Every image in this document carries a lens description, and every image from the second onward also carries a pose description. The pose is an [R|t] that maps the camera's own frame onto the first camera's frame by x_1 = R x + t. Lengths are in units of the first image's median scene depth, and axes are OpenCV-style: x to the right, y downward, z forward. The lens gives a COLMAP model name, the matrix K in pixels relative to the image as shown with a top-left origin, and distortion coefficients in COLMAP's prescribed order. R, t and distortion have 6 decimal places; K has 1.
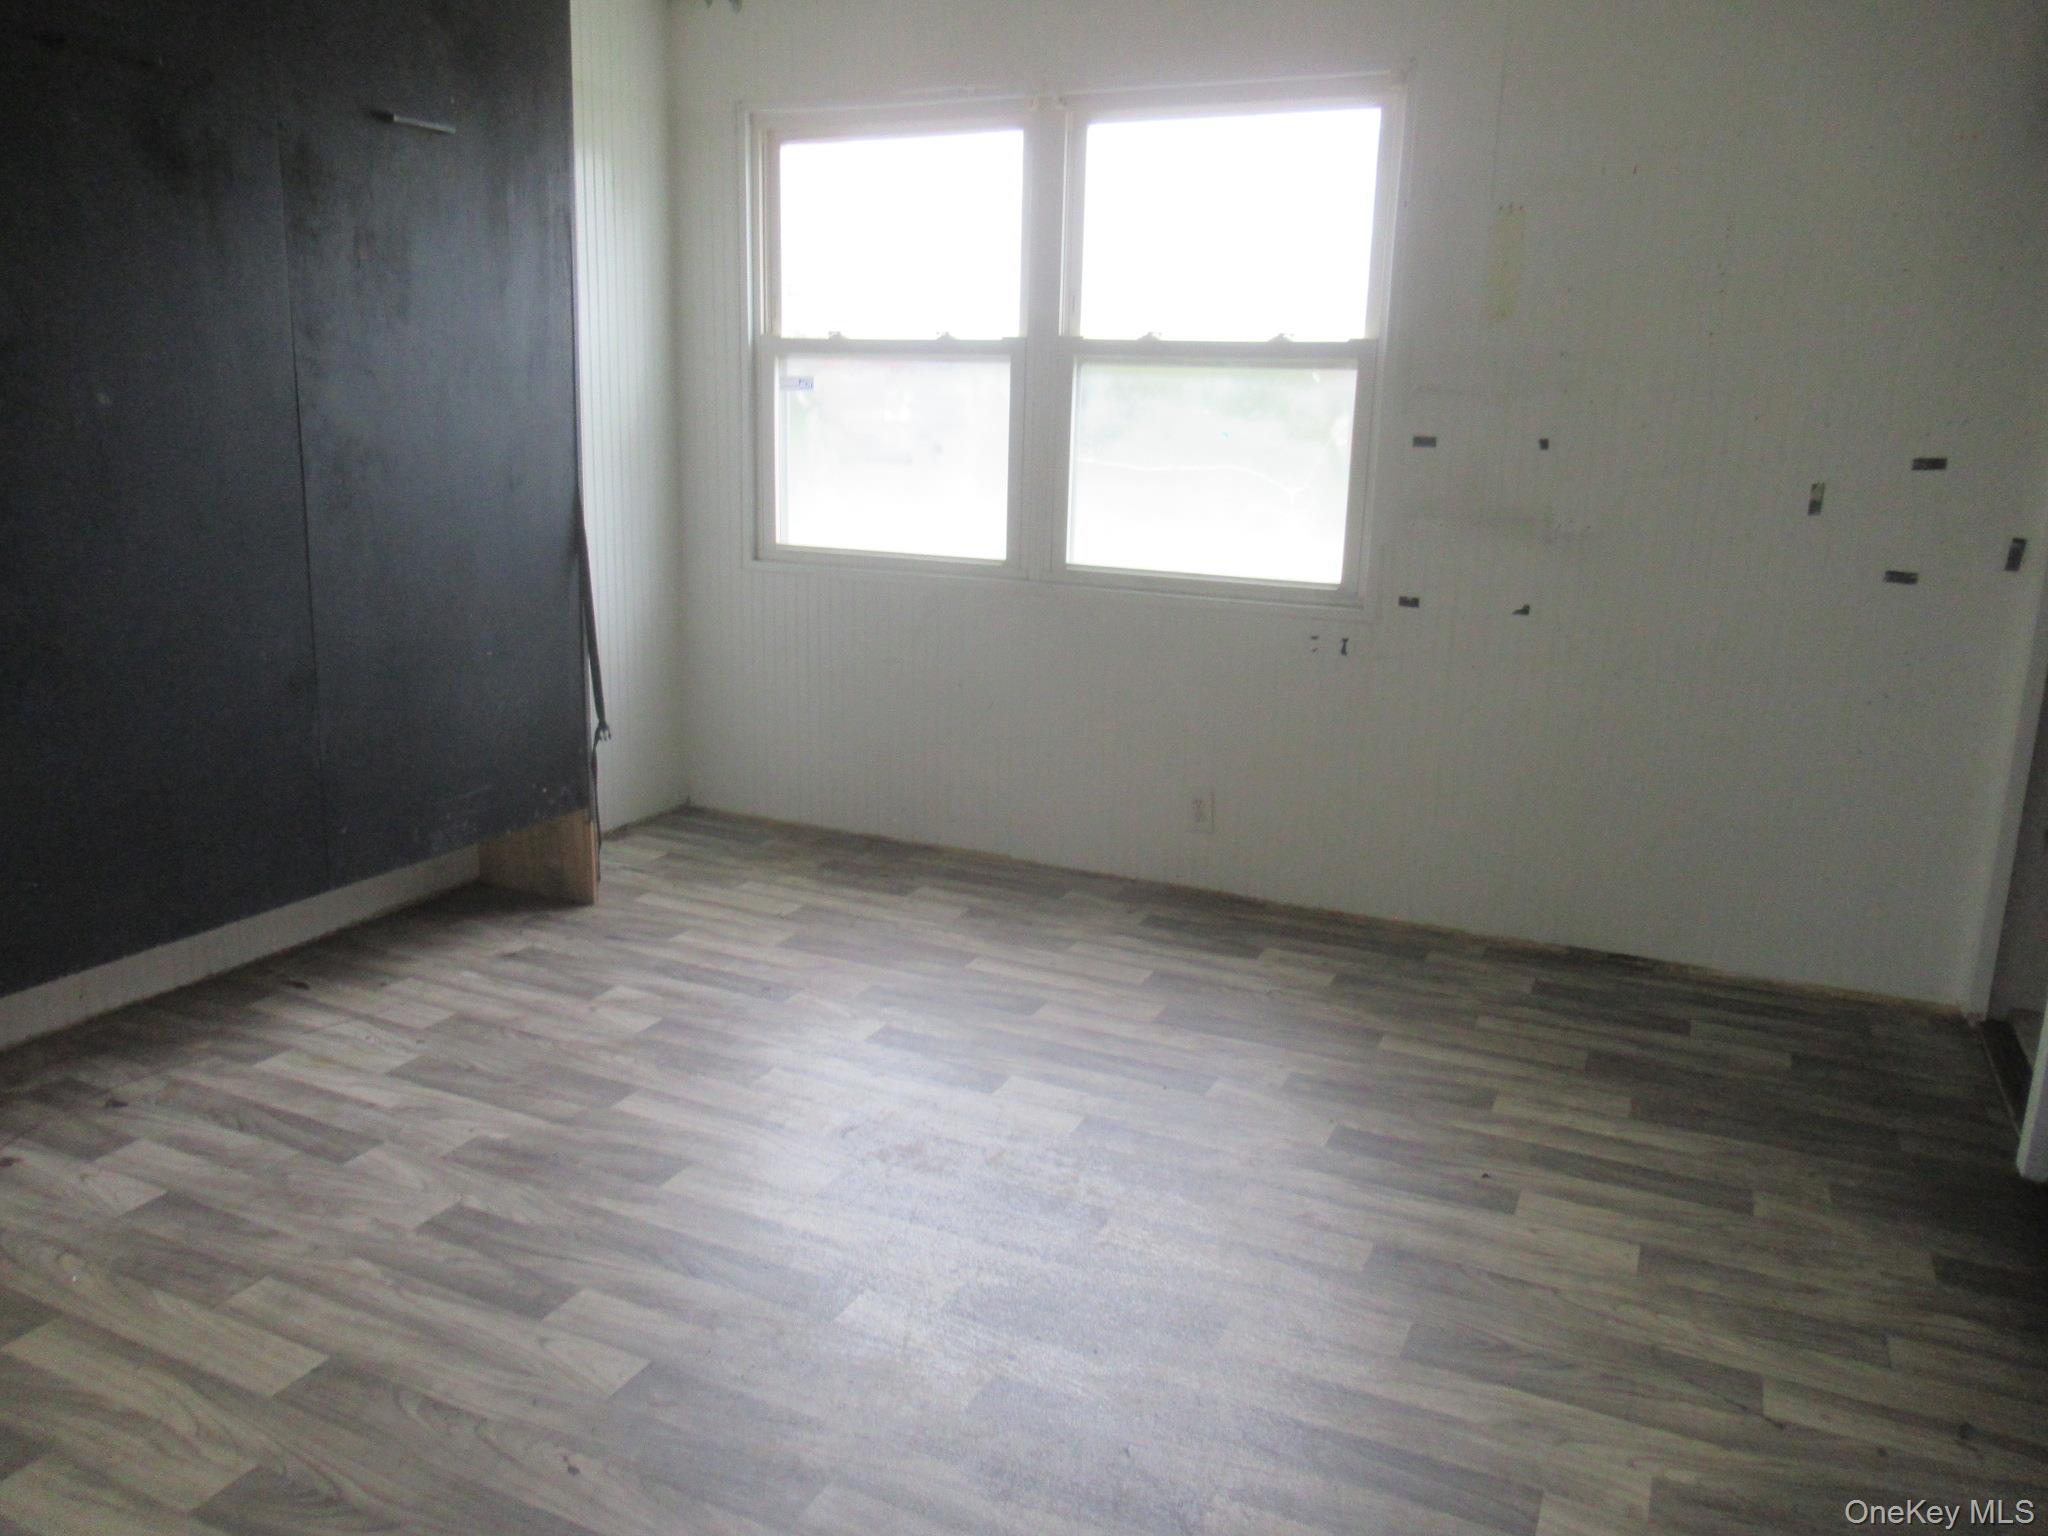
lens RADIAL K [[1440.3, 0, 1026.8], [0, 1440.3, 907.6], [0, 0, 1]] dist [-0.005697, -0.001913]
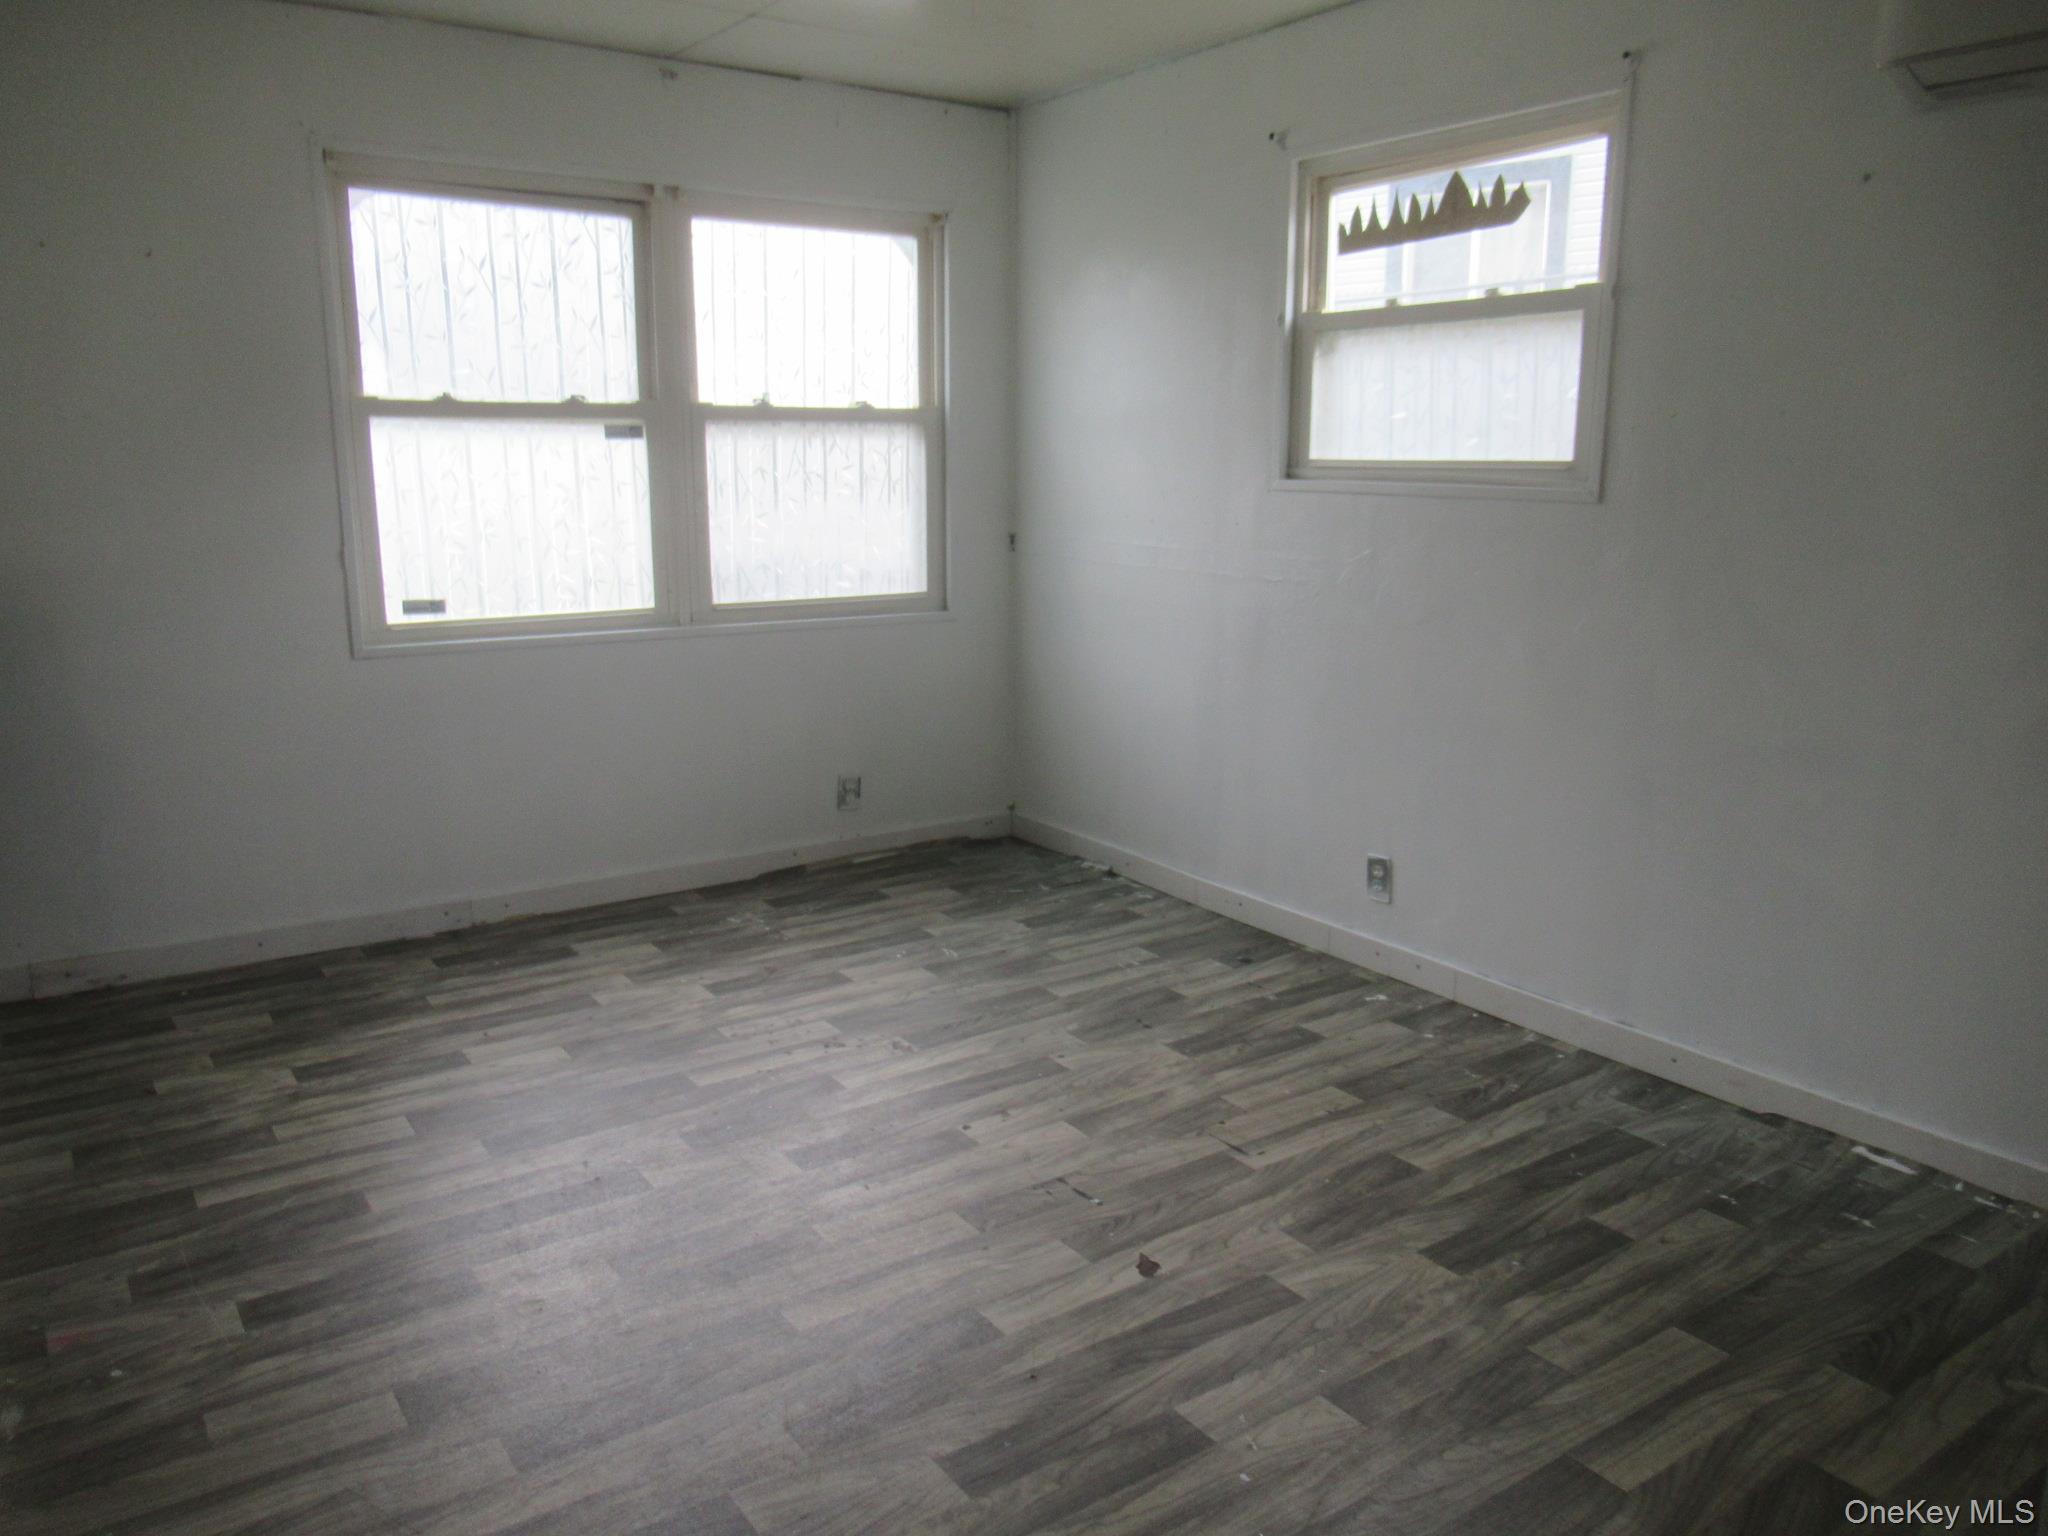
lens RADIAL K [[1520.9, 0, 1024.0], [0, 1520.9, 768.0], [0, 0, 1]] dist [-0.058791, -0.002741]
pose [[0.515951, -0.196226, 0.833840, -0.878969], [0.301355, 0.952765, 0.037745, -0.154741], [-0.801860, 0.231807, 0.550714, 0.371725]]
